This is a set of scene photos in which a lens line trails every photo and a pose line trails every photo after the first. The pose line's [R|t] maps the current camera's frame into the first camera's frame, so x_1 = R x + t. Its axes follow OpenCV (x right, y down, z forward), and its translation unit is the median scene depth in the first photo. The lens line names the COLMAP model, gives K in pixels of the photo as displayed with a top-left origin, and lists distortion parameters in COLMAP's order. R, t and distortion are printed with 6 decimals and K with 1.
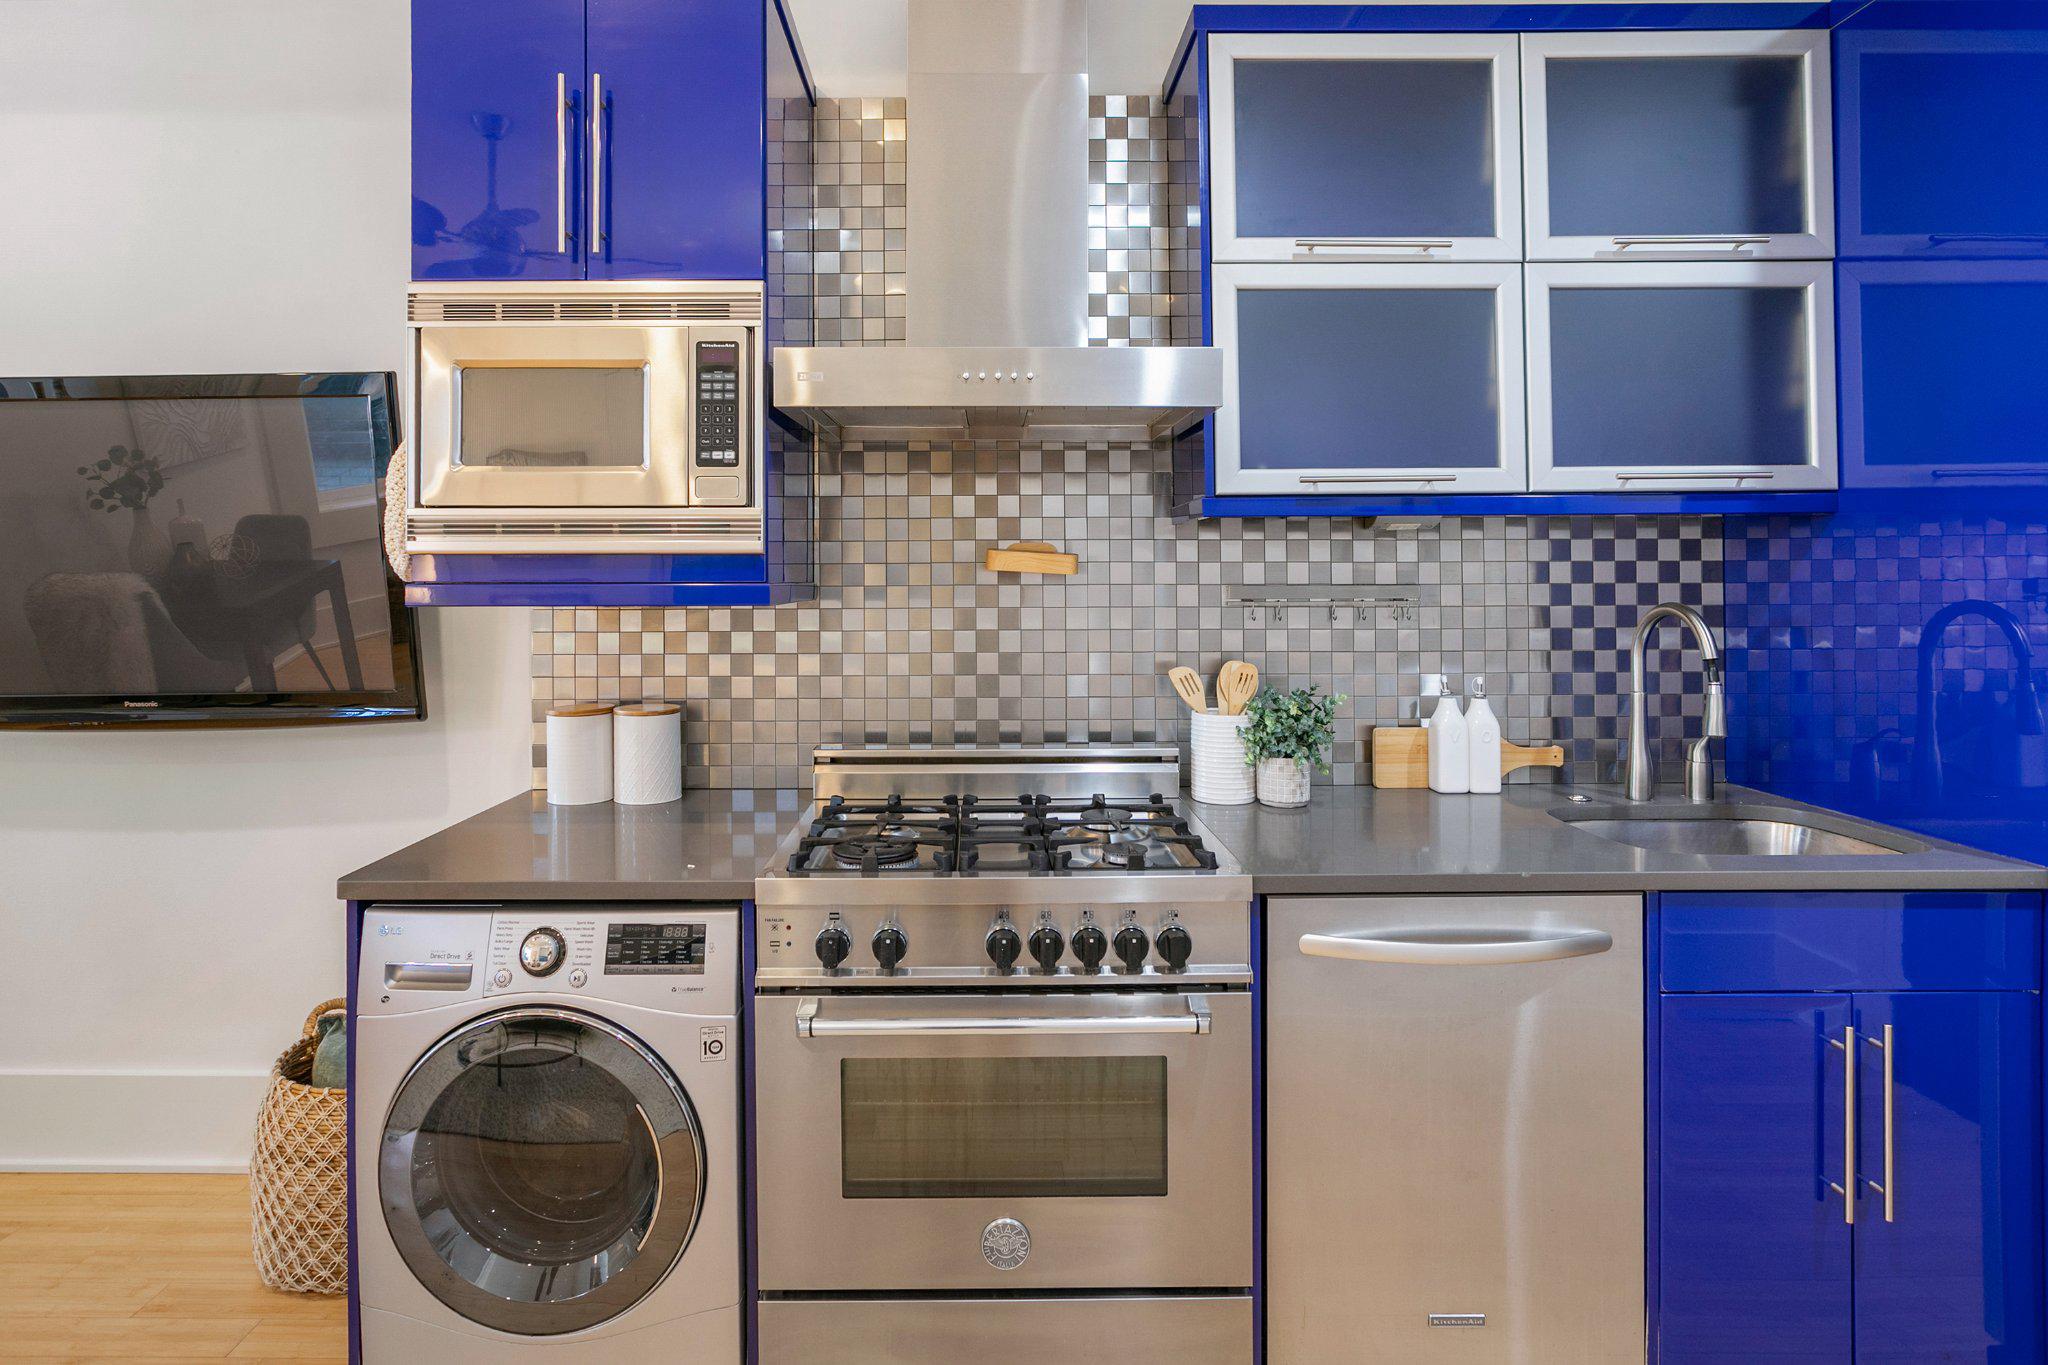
lens RADIAL K [[1047.6, 0, 1019.8], [0, 1047.6, 571.1], [0, 0, 1]] dist [-0.007177, -0.000382]
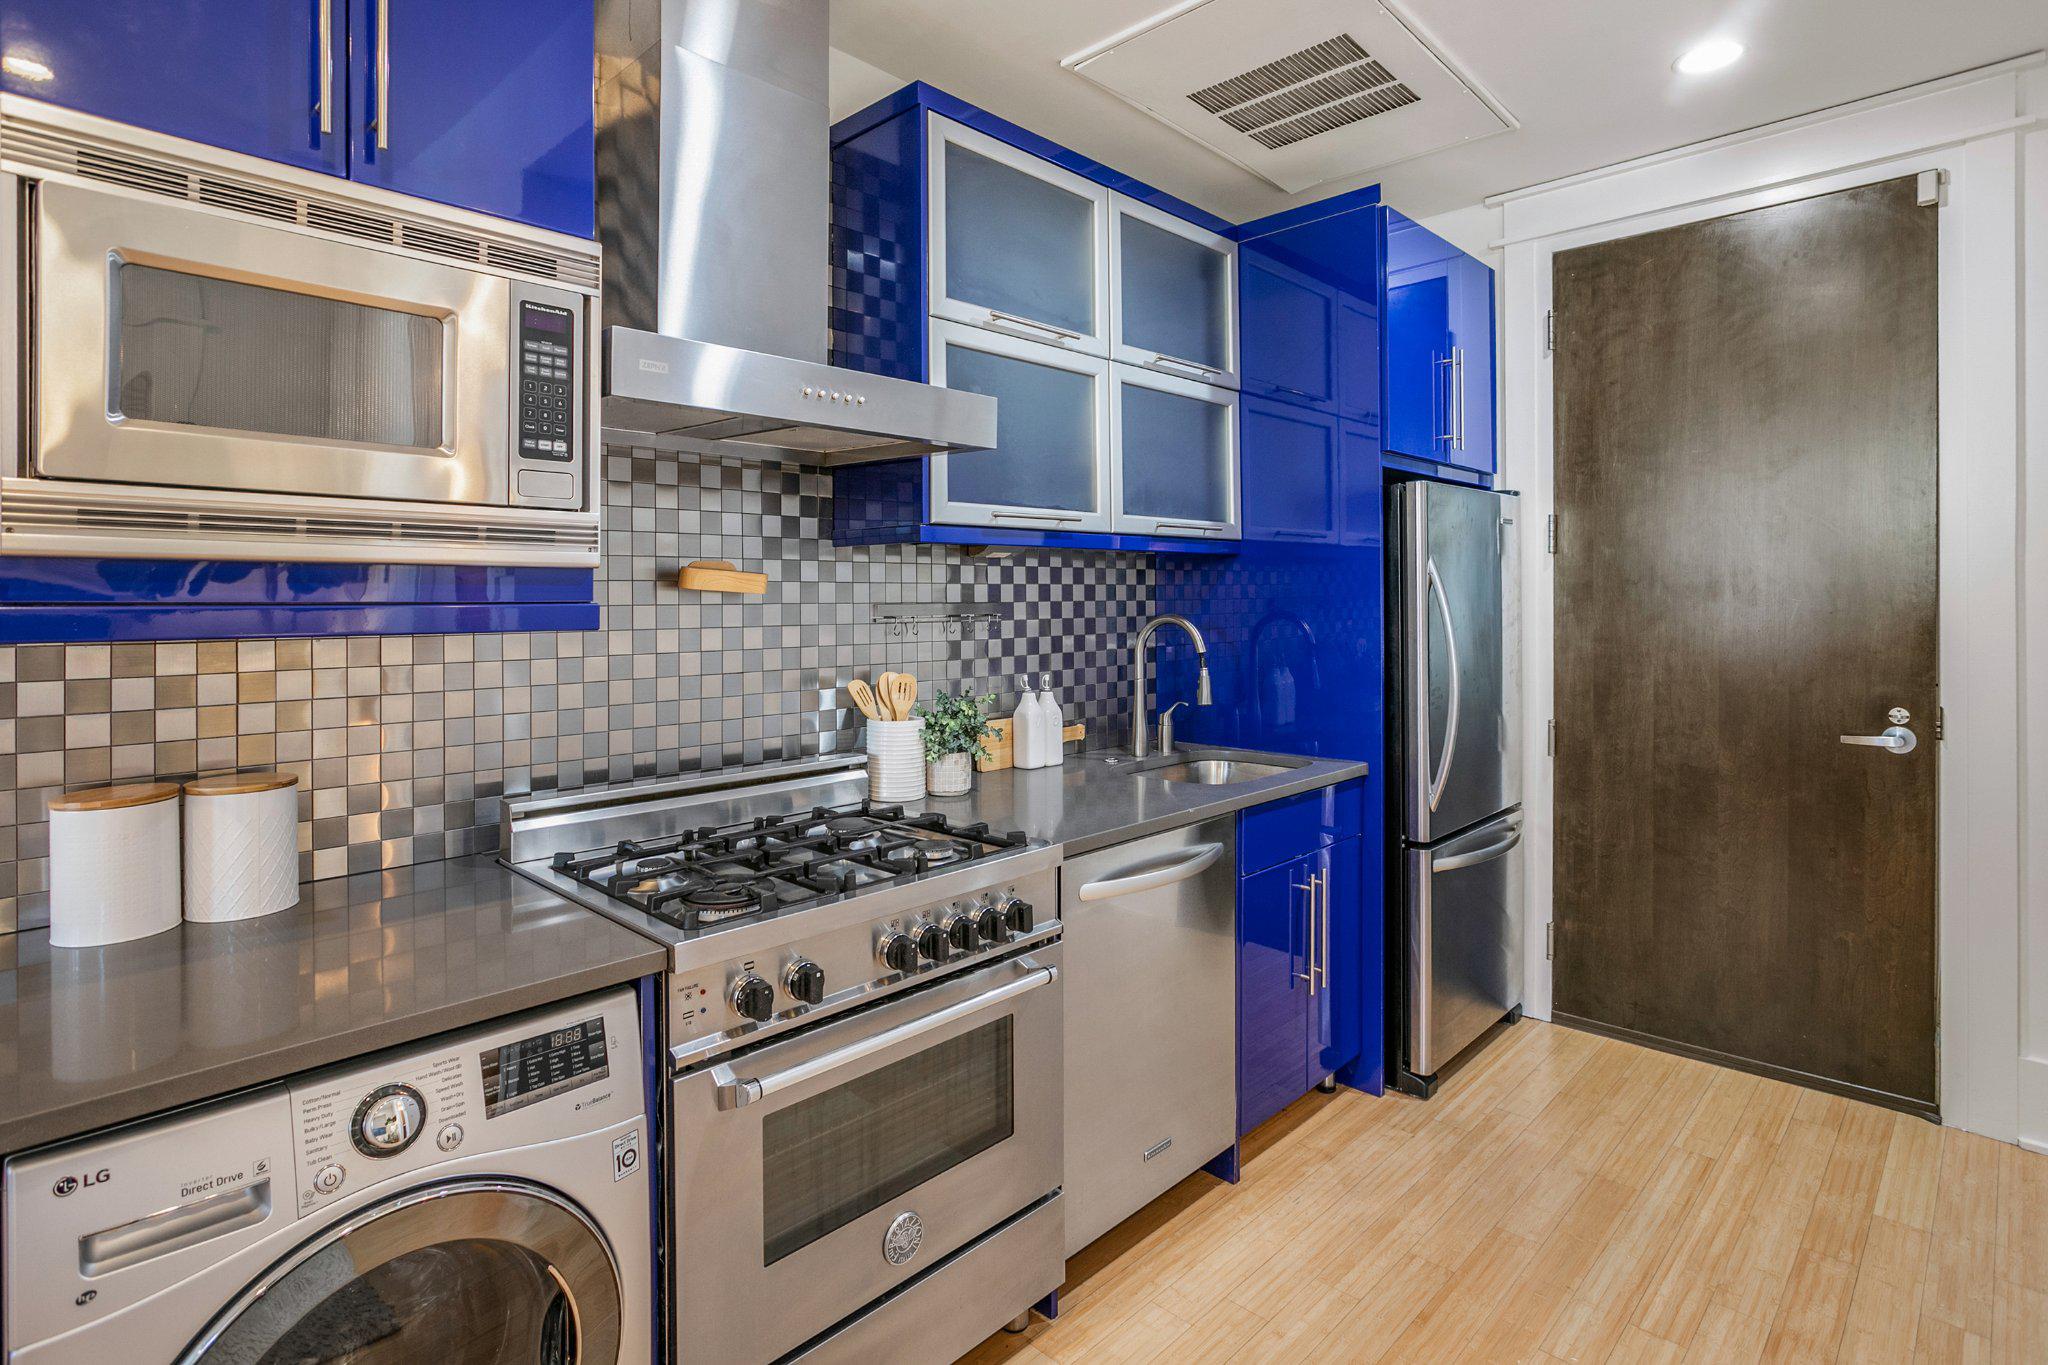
lens RADIAL K [[1035.4, 0, 1030.3], [0, 1035.4, 589.8], [0, 0, 1]] dist [0.001363, 0.000484]
pose [[0.695938, 0.005317, 0.718082, -0.601356], [-0.006617, 0.999978, -0.000992, -0.001083], [-0.718072, -0.004061, 0.695957, 0.174276]]
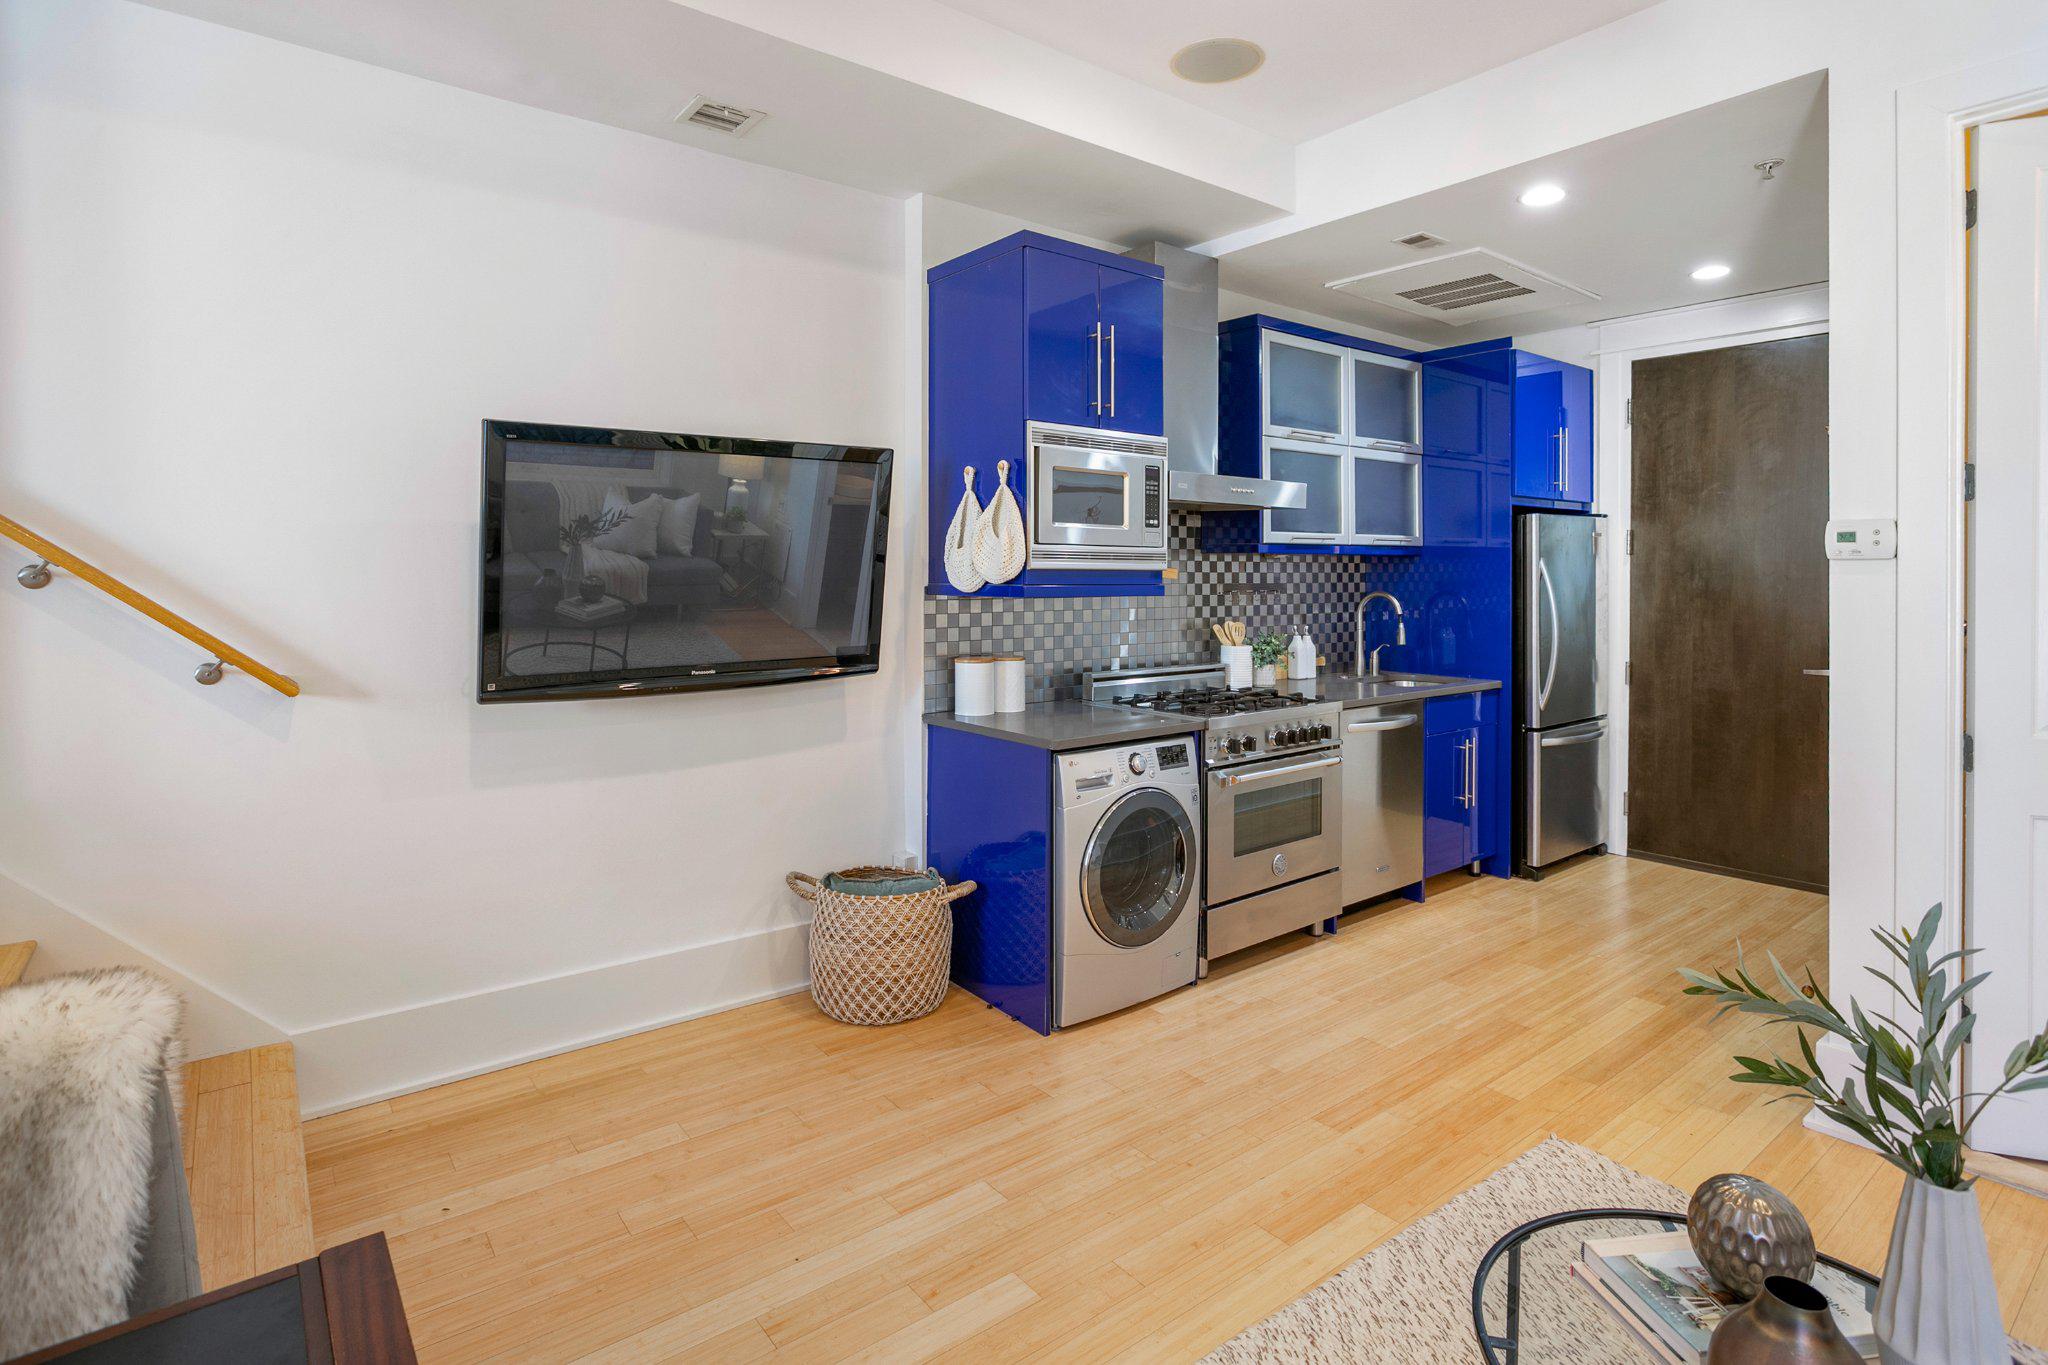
lens RADIAL K [[1047.6, 0, 1019.8], [0, 1047.6, 571.1], [0, 0, 1]] dist [-0.007177, -0.000382]
pose [[0.784729, 0.006012, 0.619810, -1.745107], [-0.012739, 0.999898, 0.006430, -0.024744], [-0.619708, -0.012941, 0.784725, -0.434149]]
